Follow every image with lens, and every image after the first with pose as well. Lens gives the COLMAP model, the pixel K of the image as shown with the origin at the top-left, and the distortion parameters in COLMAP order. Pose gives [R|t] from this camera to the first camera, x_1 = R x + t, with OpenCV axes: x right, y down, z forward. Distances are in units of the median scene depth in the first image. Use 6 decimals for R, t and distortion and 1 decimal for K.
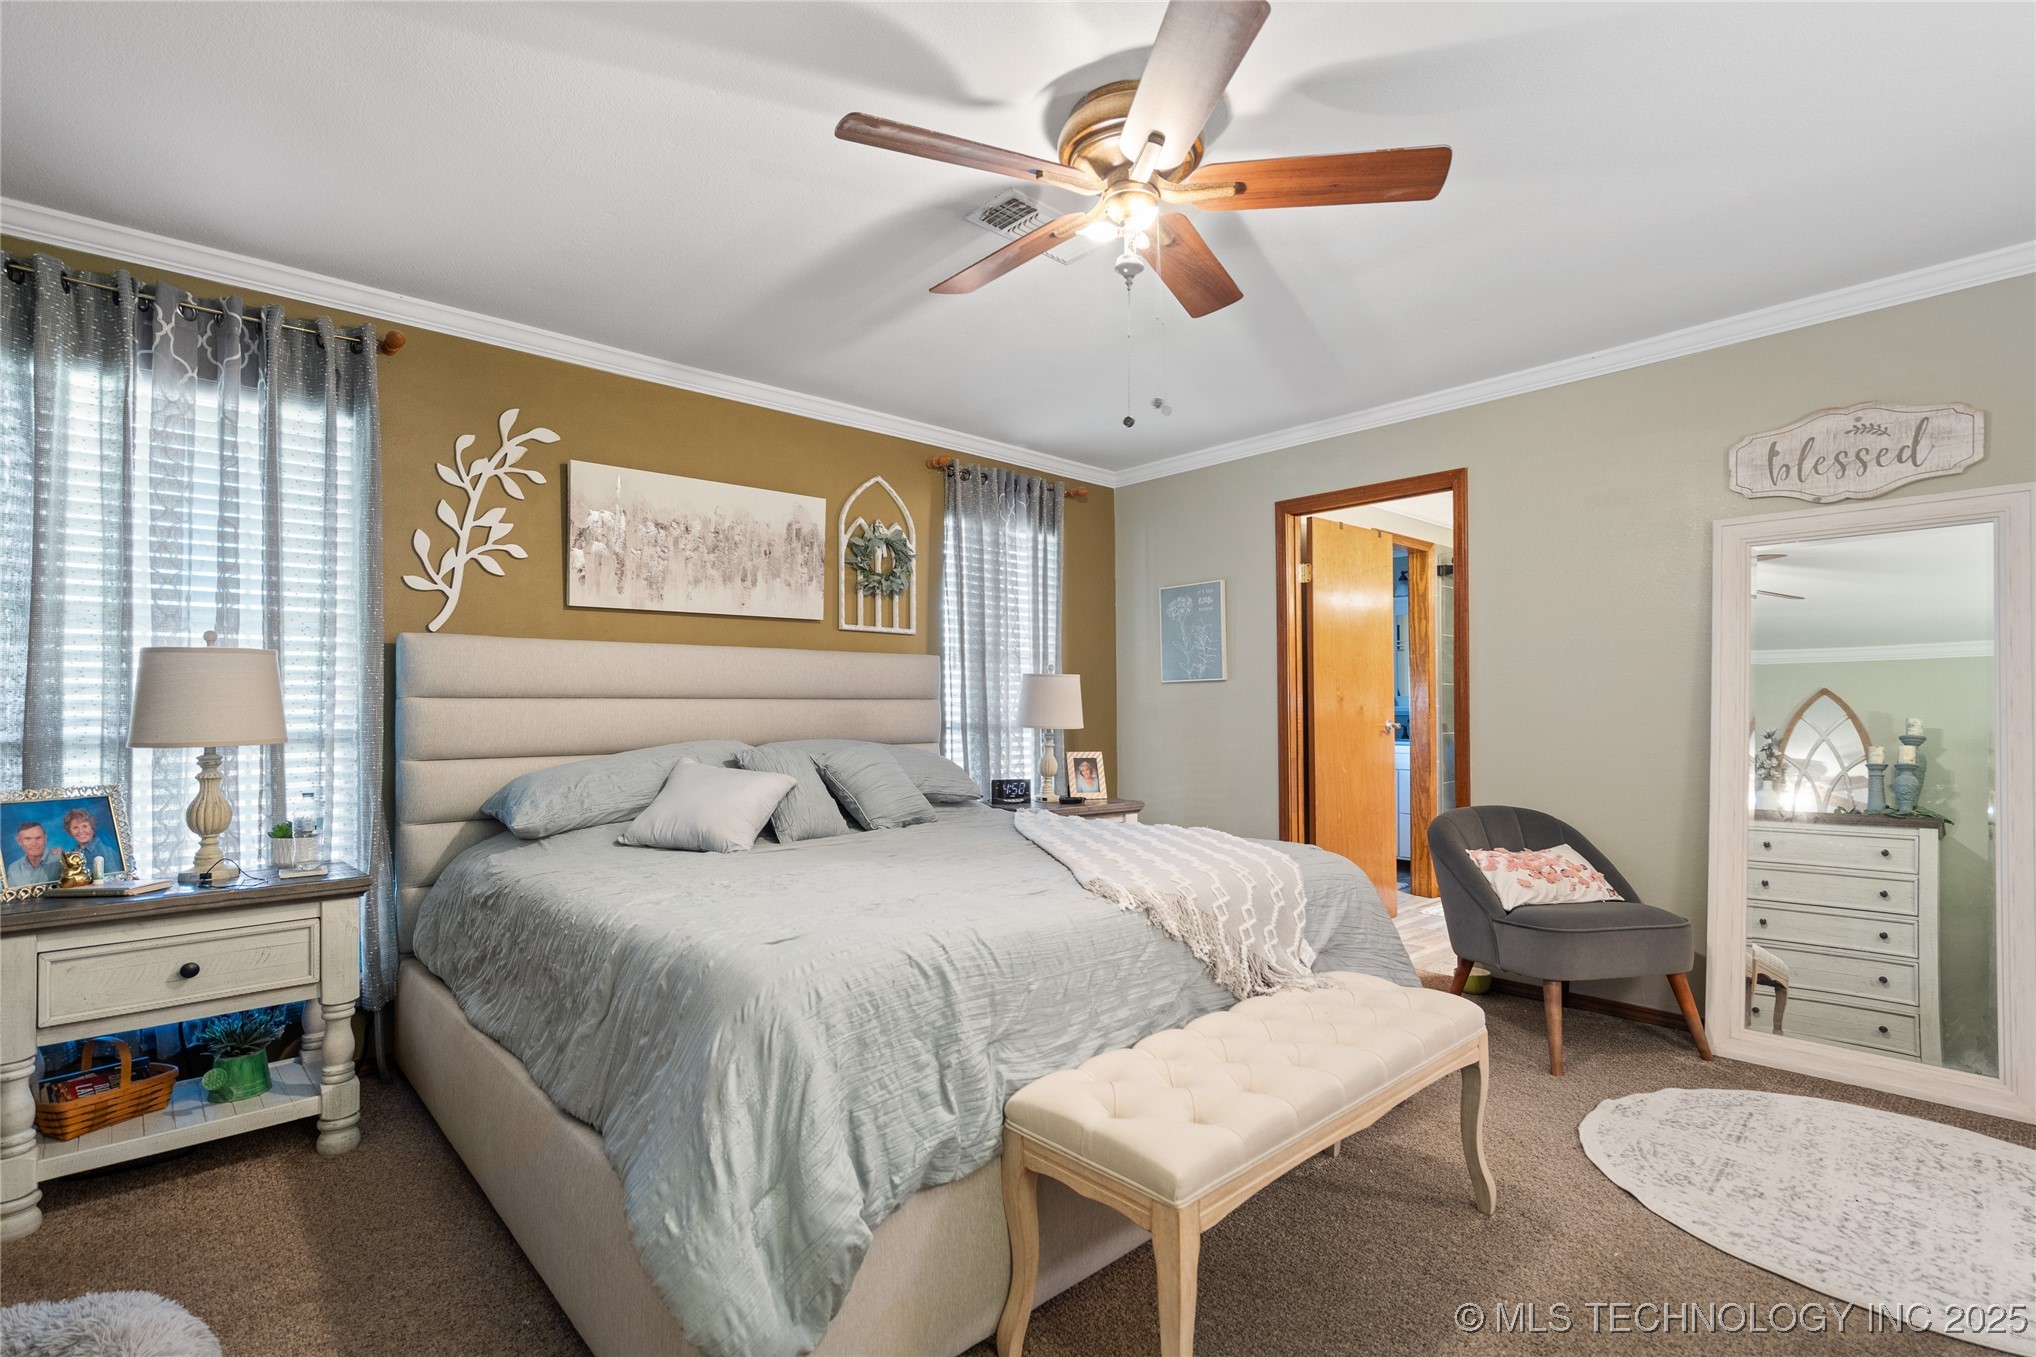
lens RADIAL K [[941.7, 0, 1014.3], [0, 941.7, 684.5], [0, 0, 1]] dist [-0.003871, 0.002208]
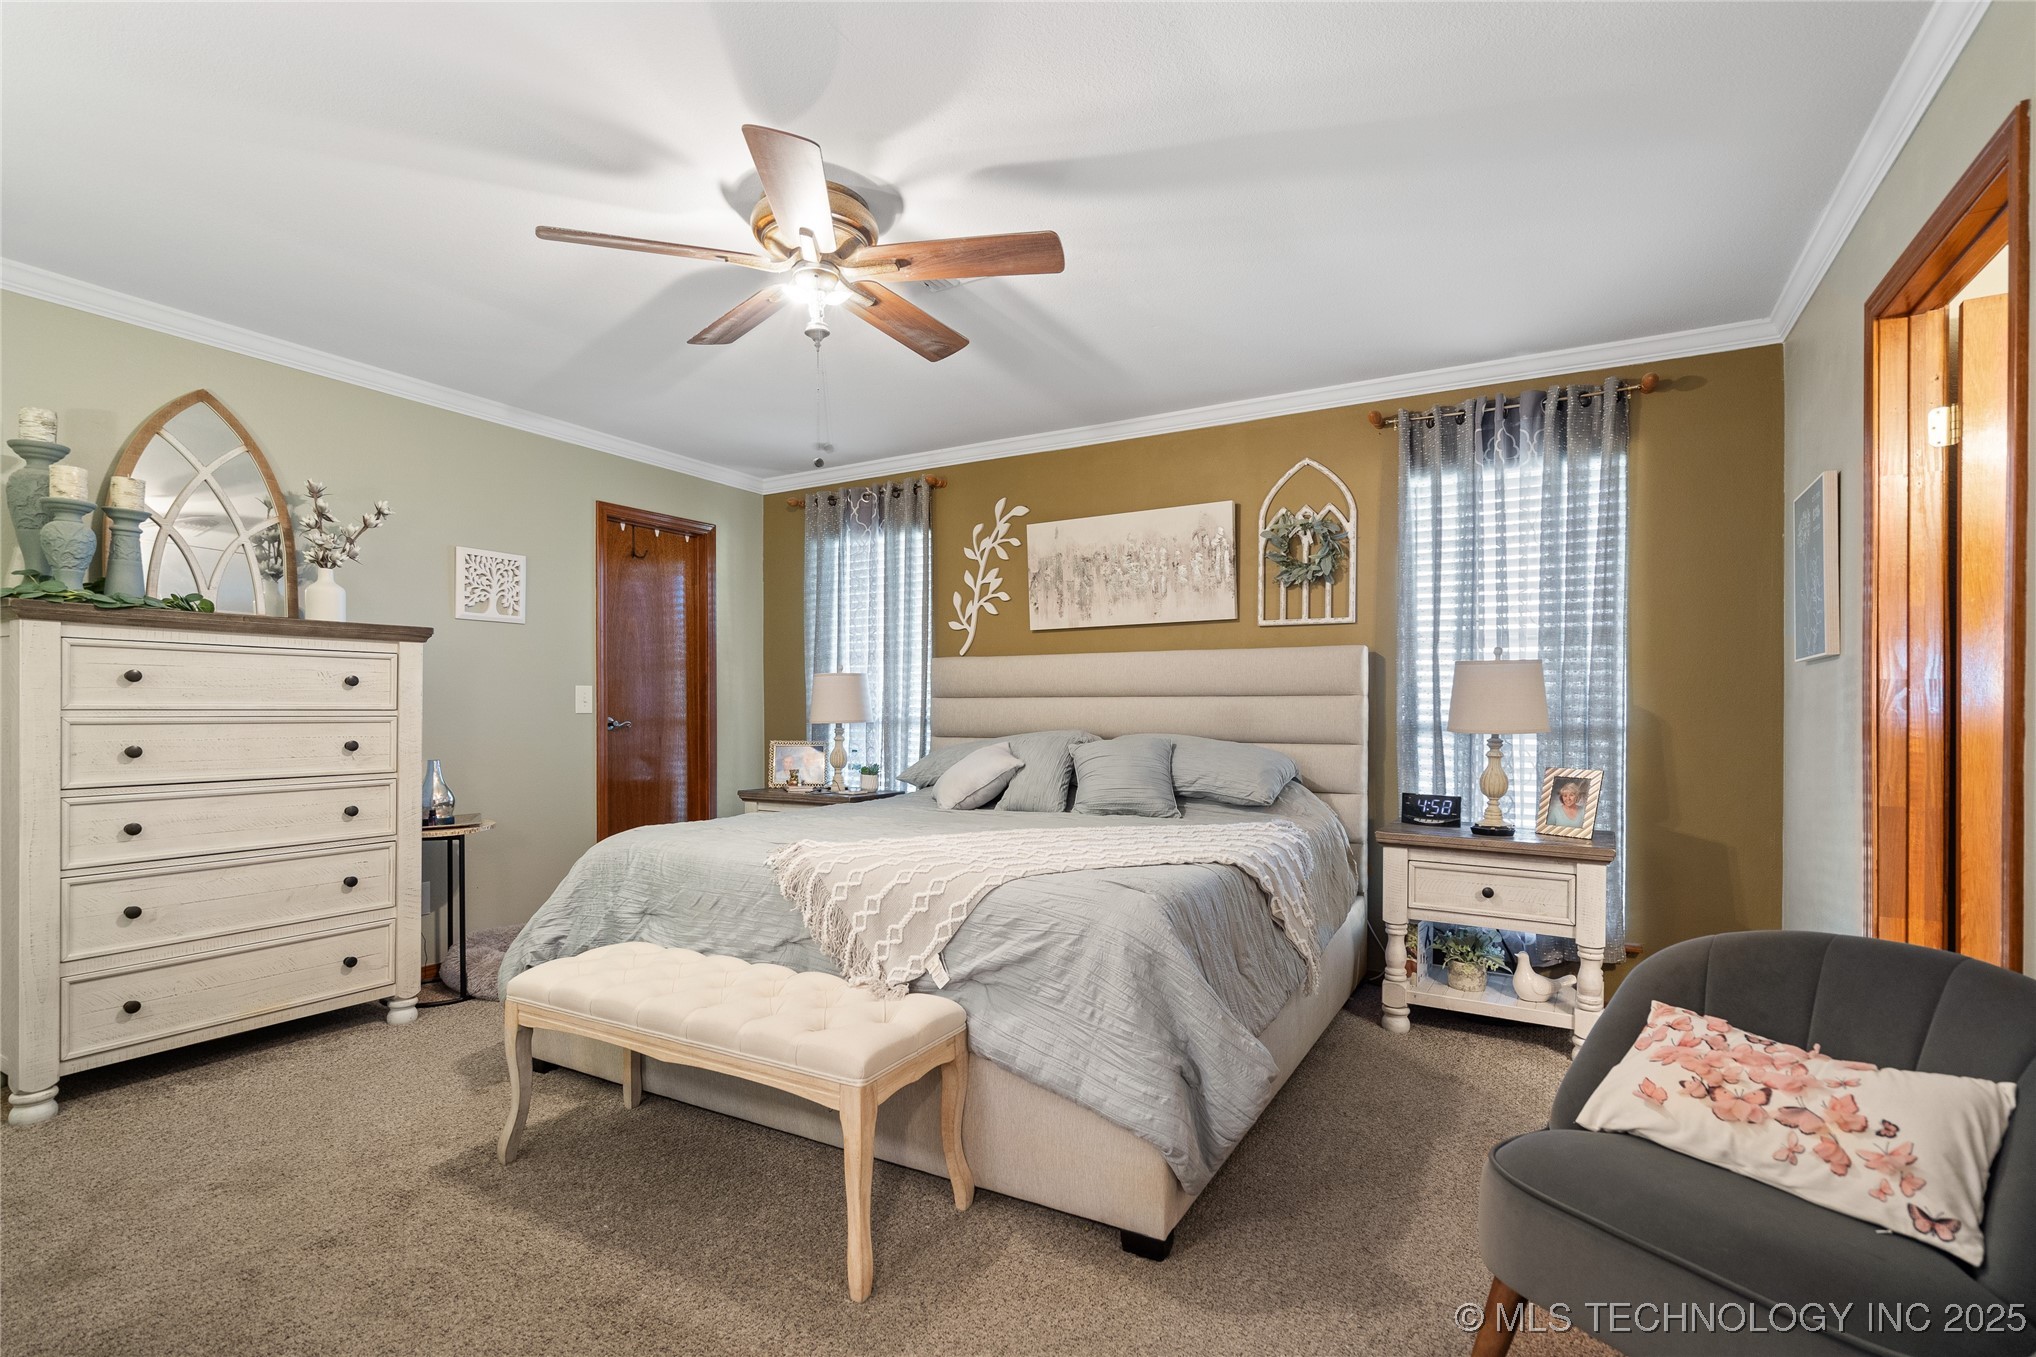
lens RADIAL K [[941.7, 0, 1026.1], [0, 941.7, 710.1], [0, 0, 1]] dist [-0.003871, 0.002208]
pose [[0.315264, 0.011496, -0.948934, 0.858529], [0.022343, 0.999560, 0.019533, 0.007119], [0.948741, -0.027360, 0.314868, 0.558721]]
